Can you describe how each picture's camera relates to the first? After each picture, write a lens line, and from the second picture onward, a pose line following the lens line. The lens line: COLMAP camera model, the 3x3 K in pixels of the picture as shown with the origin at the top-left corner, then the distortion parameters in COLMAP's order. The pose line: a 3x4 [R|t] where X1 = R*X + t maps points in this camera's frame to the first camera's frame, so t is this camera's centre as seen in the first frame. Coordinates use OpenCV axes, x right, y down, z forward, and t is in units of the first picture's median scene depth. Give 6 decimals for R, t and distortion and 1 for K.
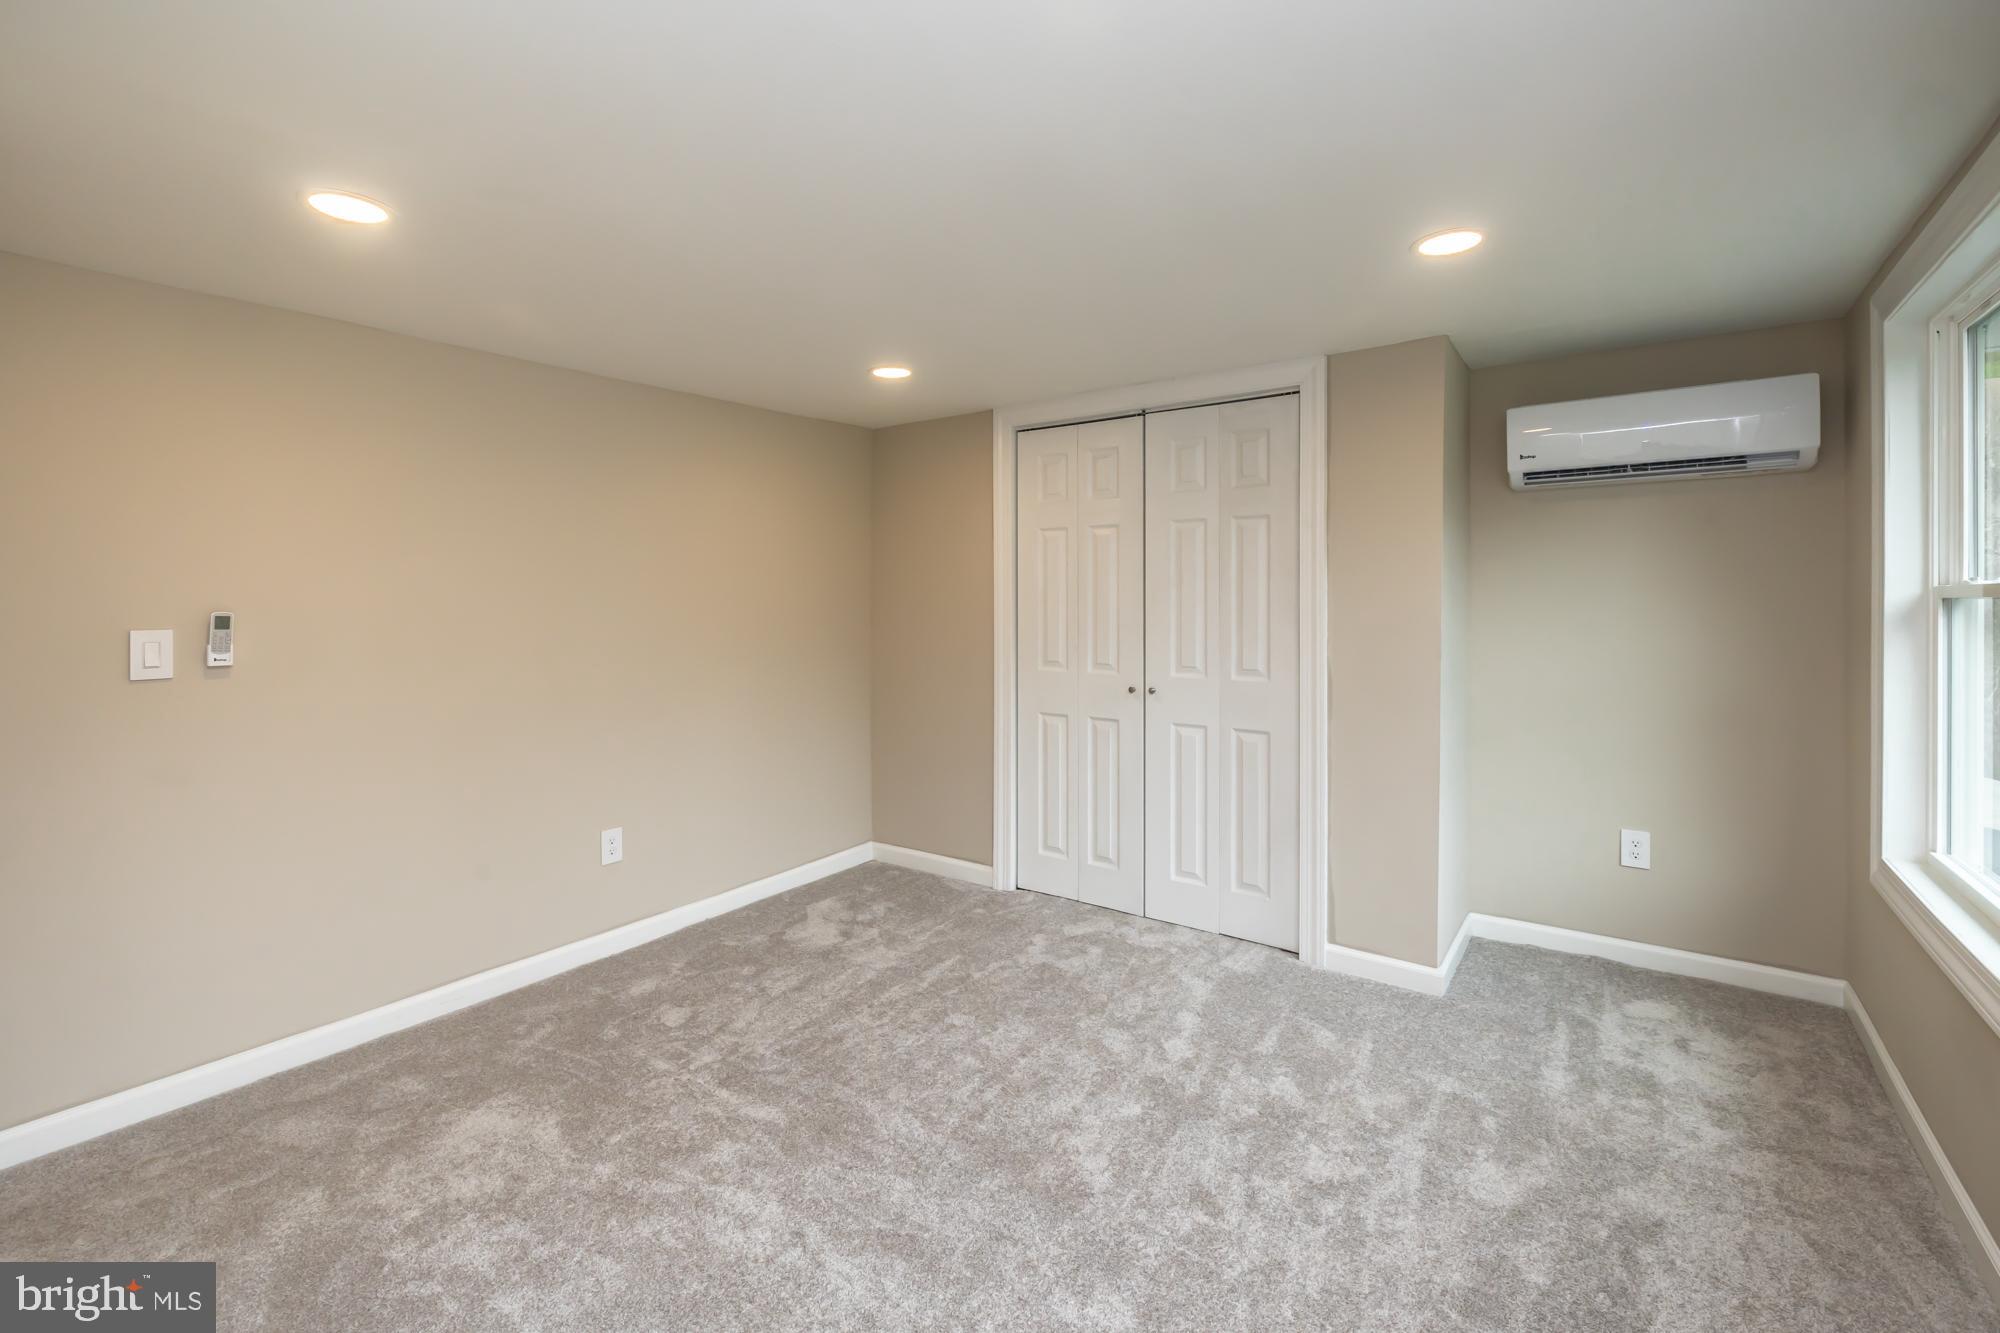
lens RADIAL K [[859.5, 0, 982.4], [0, 859.5, 595.4], [0, 0, 1]] dist [-0.000391, -0.000309]
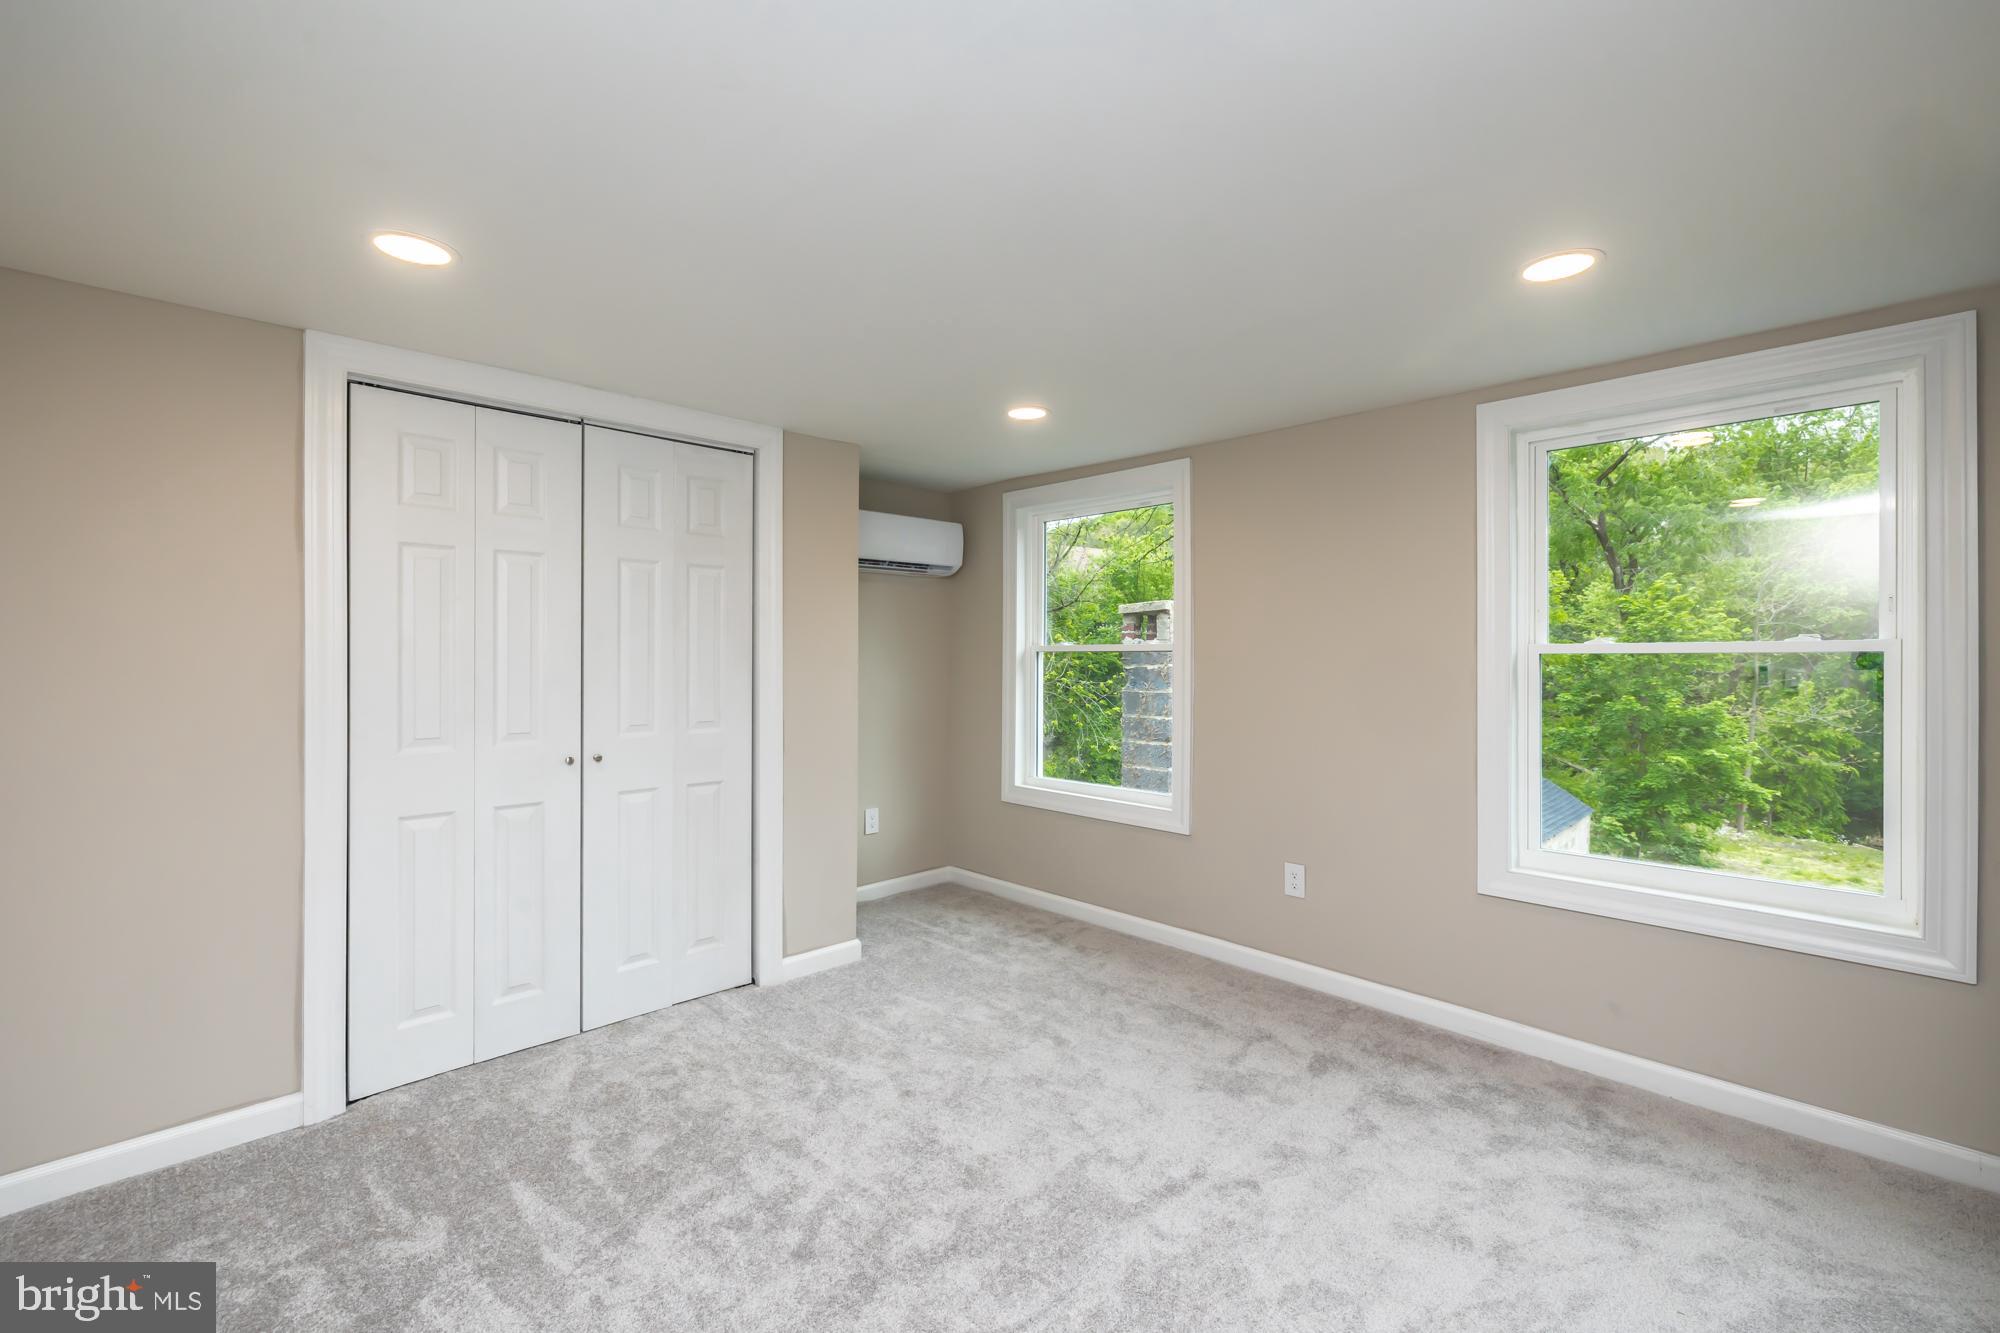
lens RADIAL K [[875.7, 0, 1000.0], [0, 875.7, 666.5], [0, 0, 1]] dist [0.000109, 0.000056]
pose [[0.151807, -0.014076, 0.988310, -0.671935], [-0.010412, 0.999820, 0.015839, 0.004011], [-0.988355, -0.012695, 0.151633, 0.550055]]
